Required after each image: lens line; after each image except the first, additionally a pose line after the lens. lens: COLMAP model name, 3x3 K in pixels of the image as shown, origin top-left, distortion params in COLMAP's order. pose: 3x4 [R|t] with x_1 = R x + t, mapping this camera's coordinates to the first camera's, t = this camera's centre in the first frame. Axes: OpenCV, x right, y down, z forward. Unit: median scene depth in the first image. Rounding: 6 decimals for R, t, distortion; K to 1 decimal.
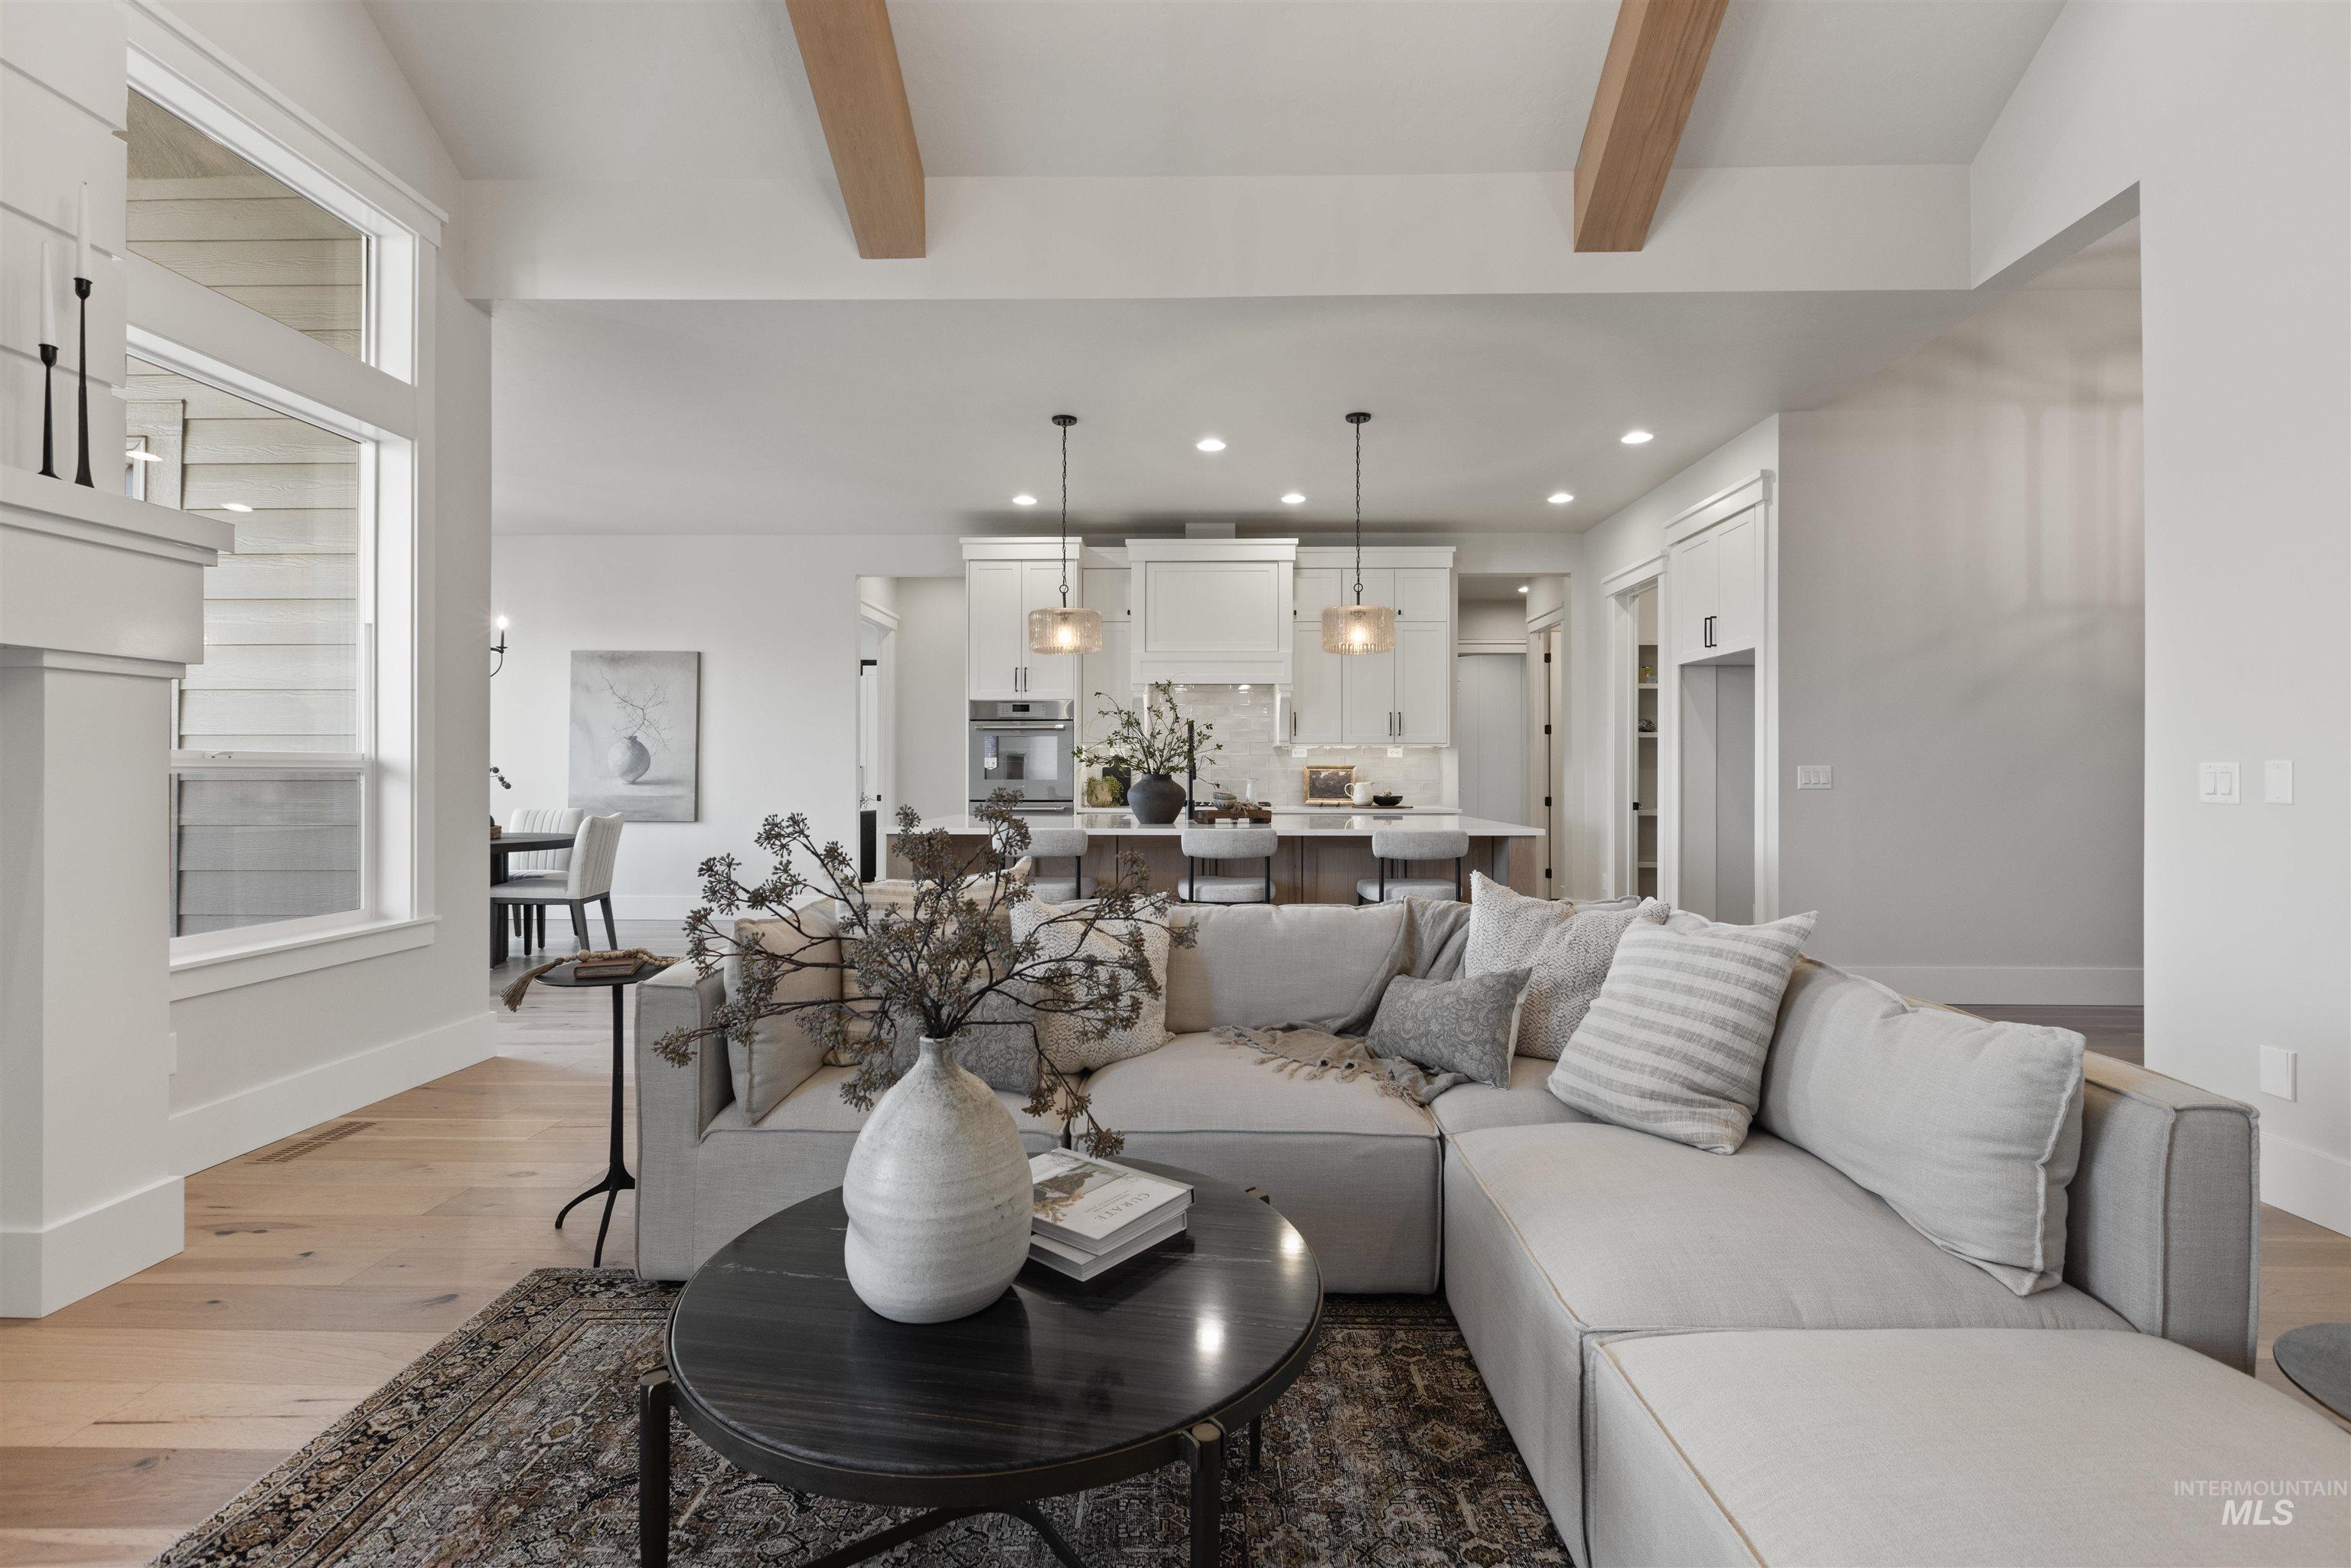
lens RADIAL K [[1065.3, 0, 1215.8], [0, 1065.3, 761.2], [0, 0, 1]] dist [0.000143, 0.001124]
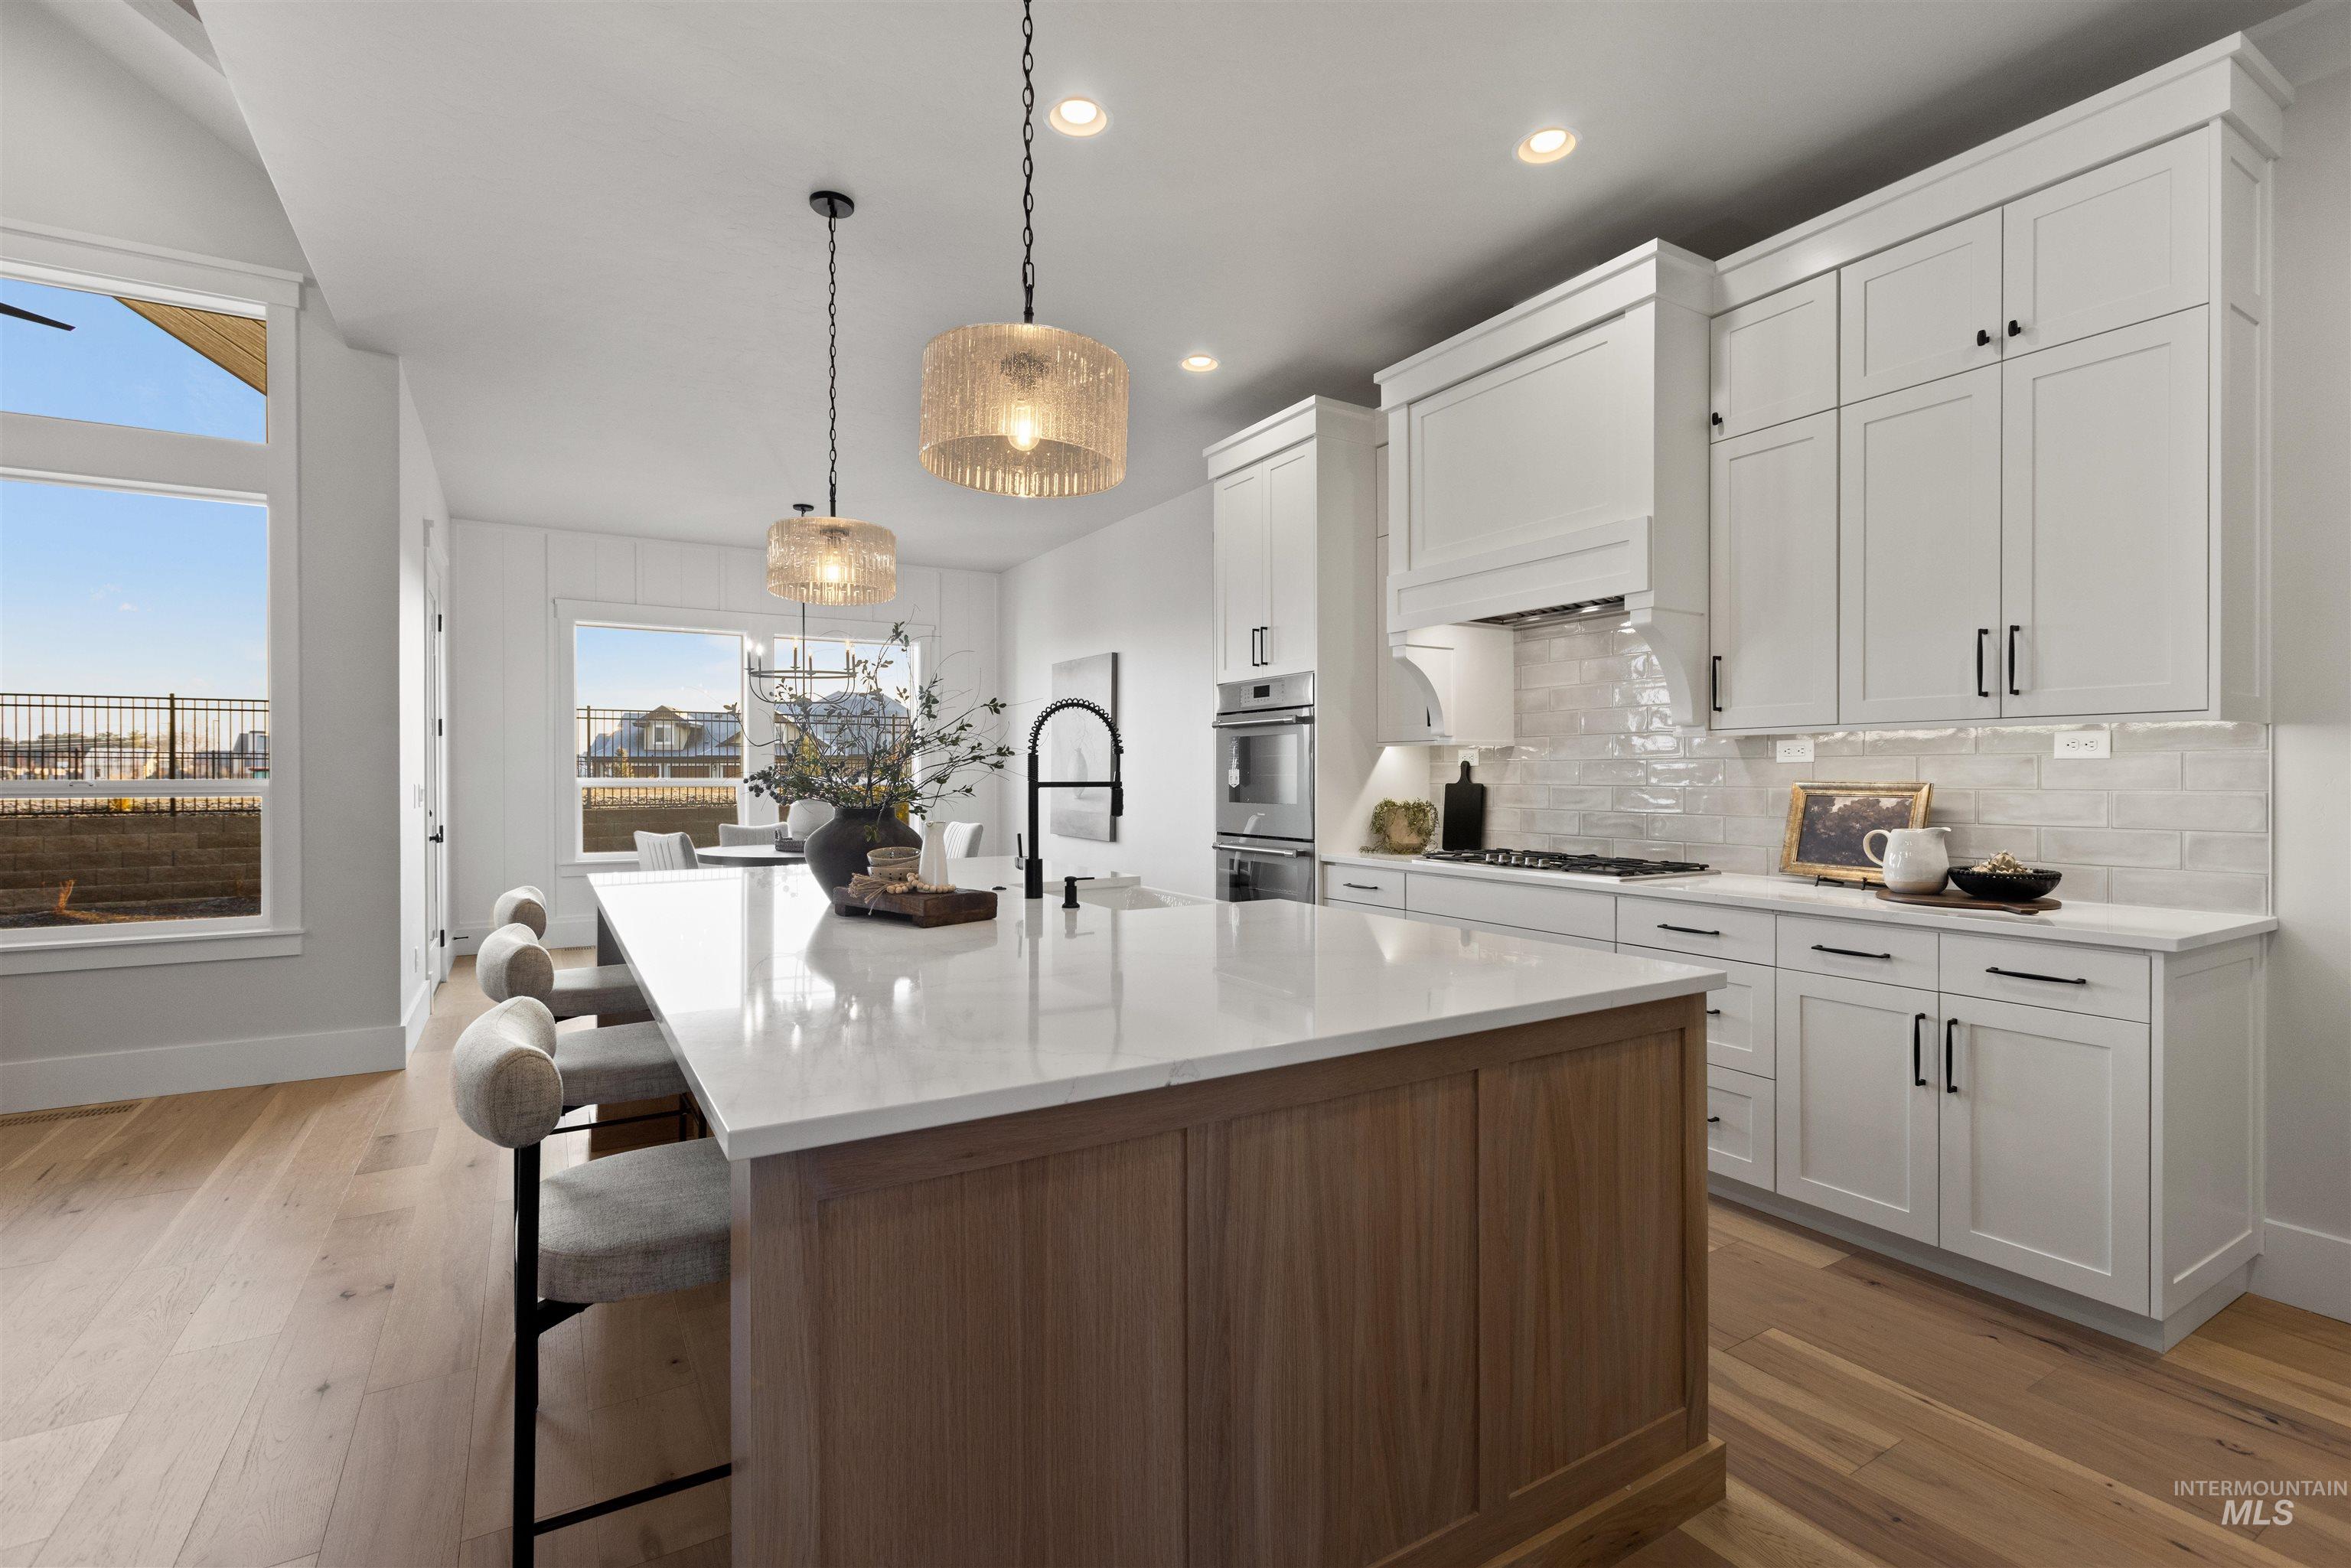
lens RADIAL K [[1065.3, 0, 1199.2], [0, 1065.3, 773.9], [0, 0, 1]] dist [0.000143, 0.001124]
pose [[0.526938, -0.004306, -0.849893, 0.344949], [0.010808, 0.999940, 0.001635, -0.002145], [0.849835, -0.010047, 0.526953, 0.628393]]
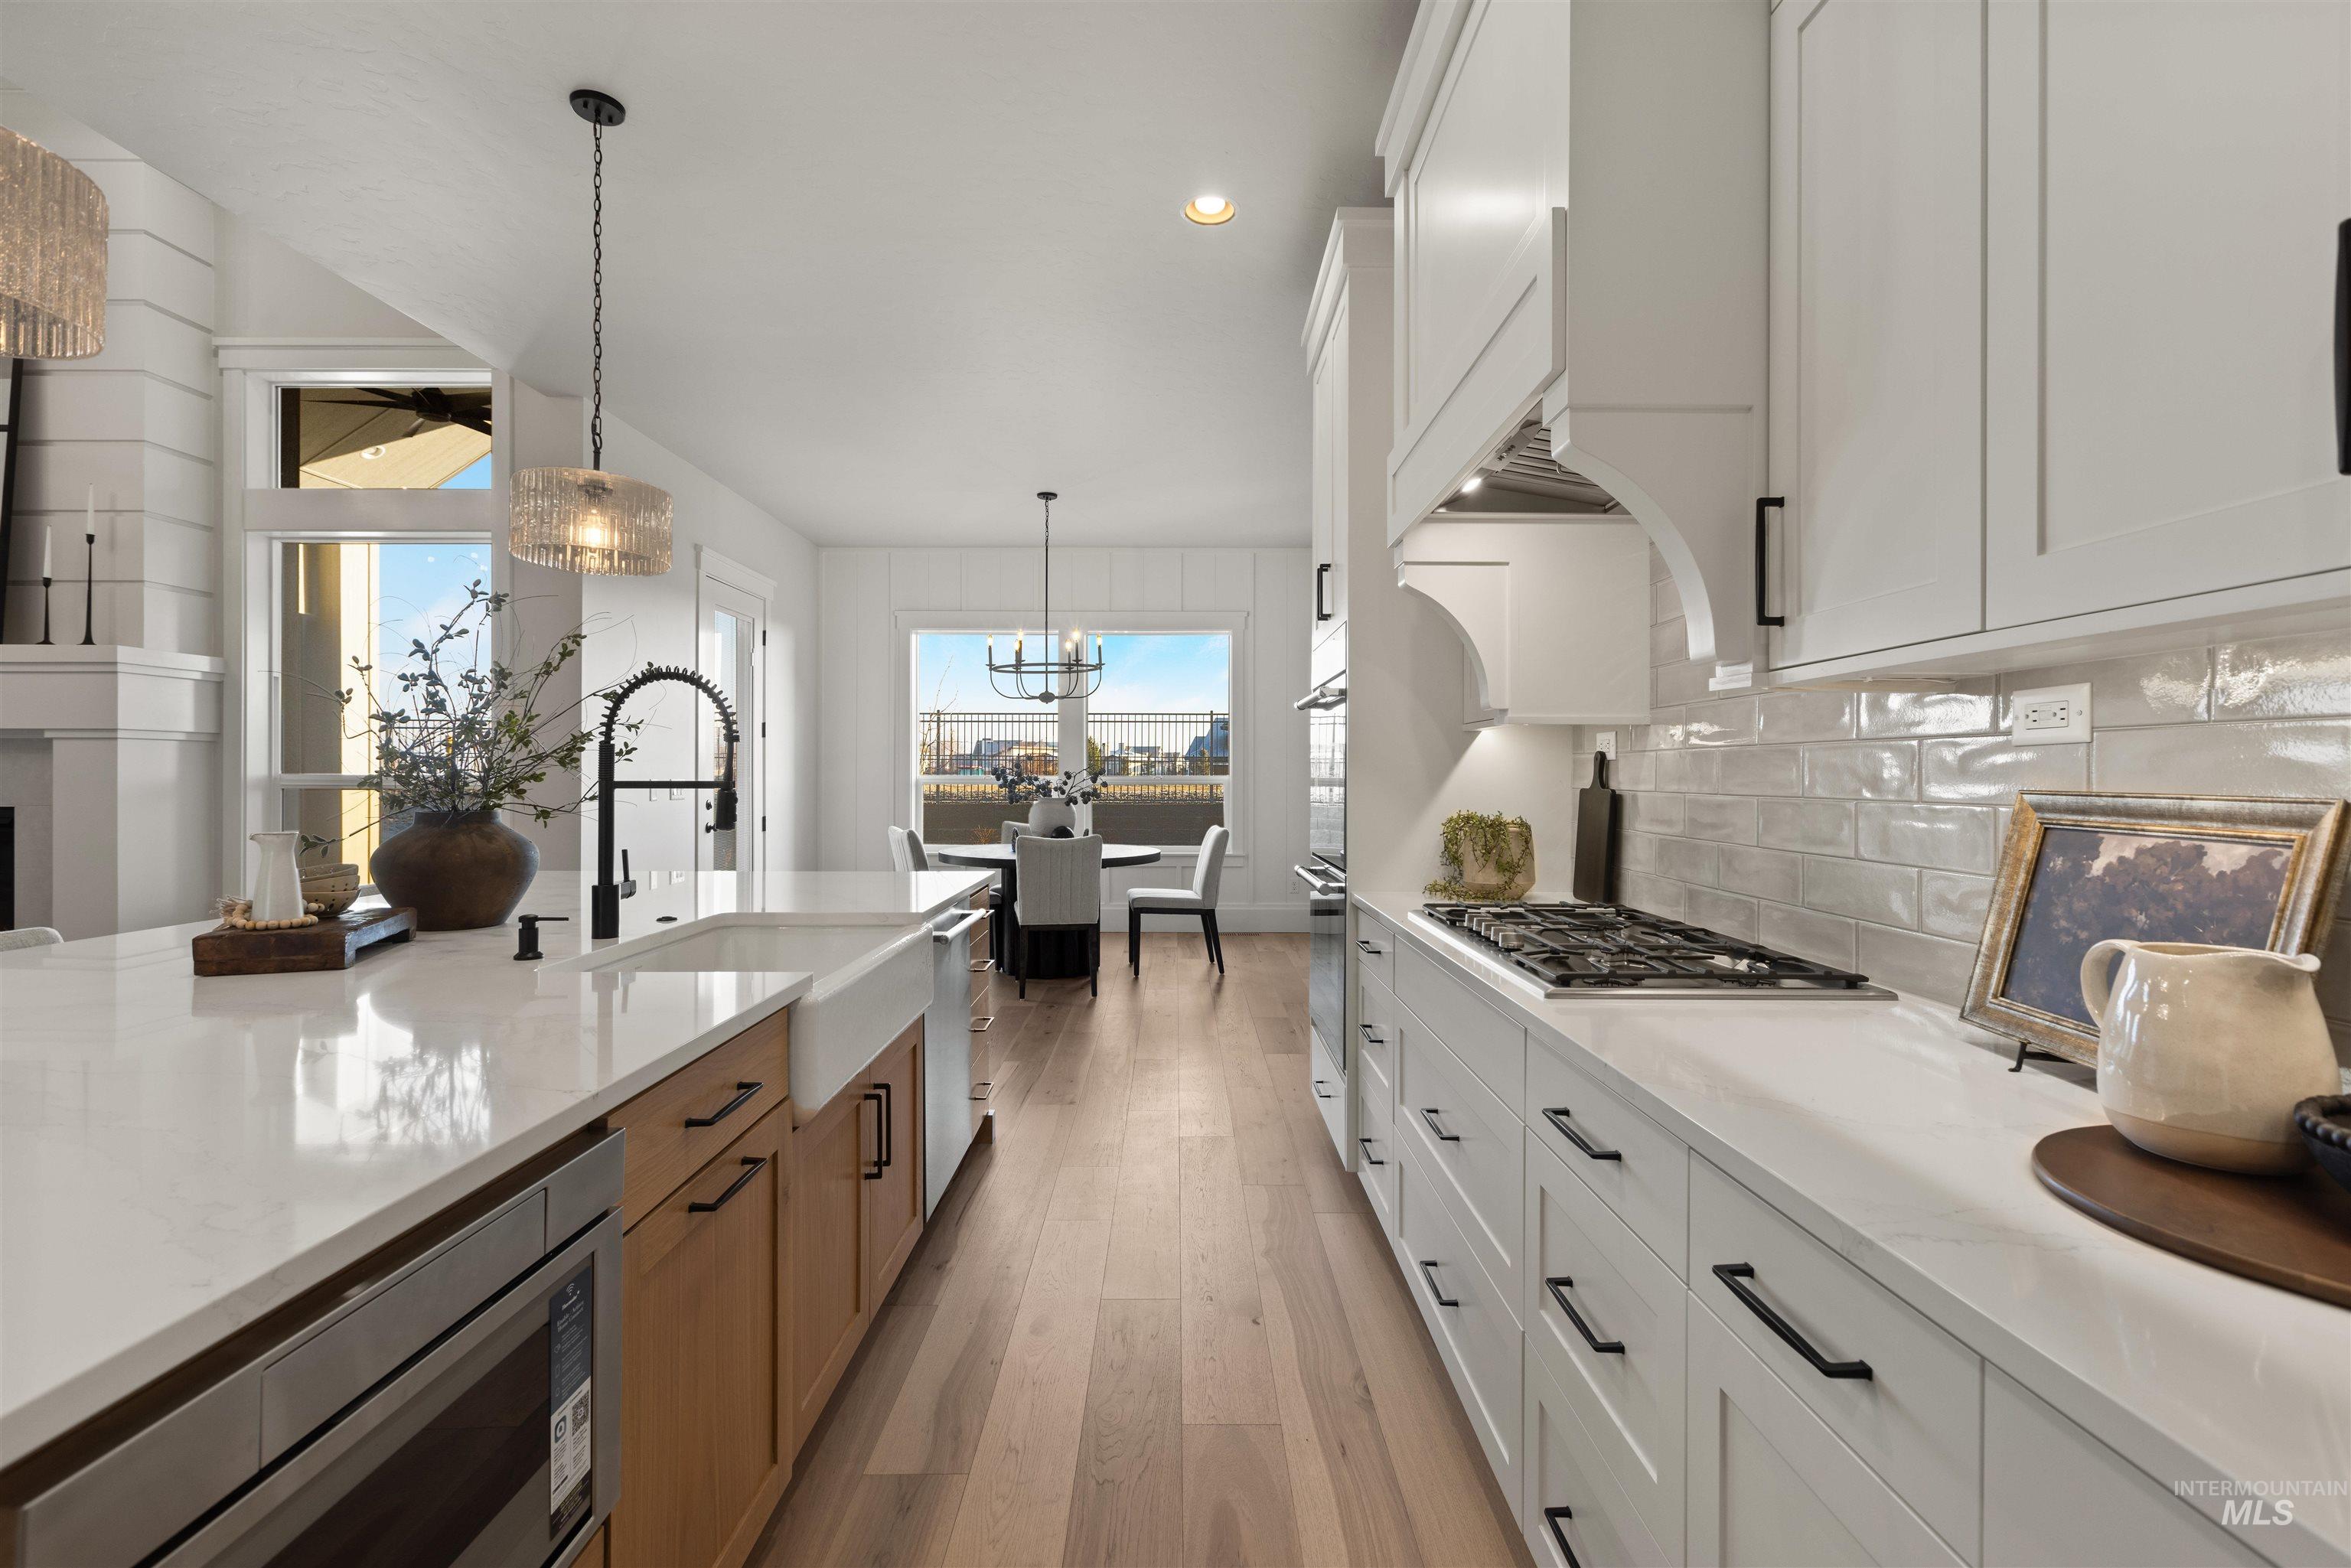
lens RADIAL K [[1065.3, 0, 1177.2], [0, 1065.3, 788.2], [0, 0, 1]] dist [0.000143, 0.001124]
pose [[-0.003182, 0.011000, -0.999934, 0.273942], [0.007272, 0.999913, 0.010976, 0.000778], [0.999968, -0.007237, -0.003262, 0.939991]]
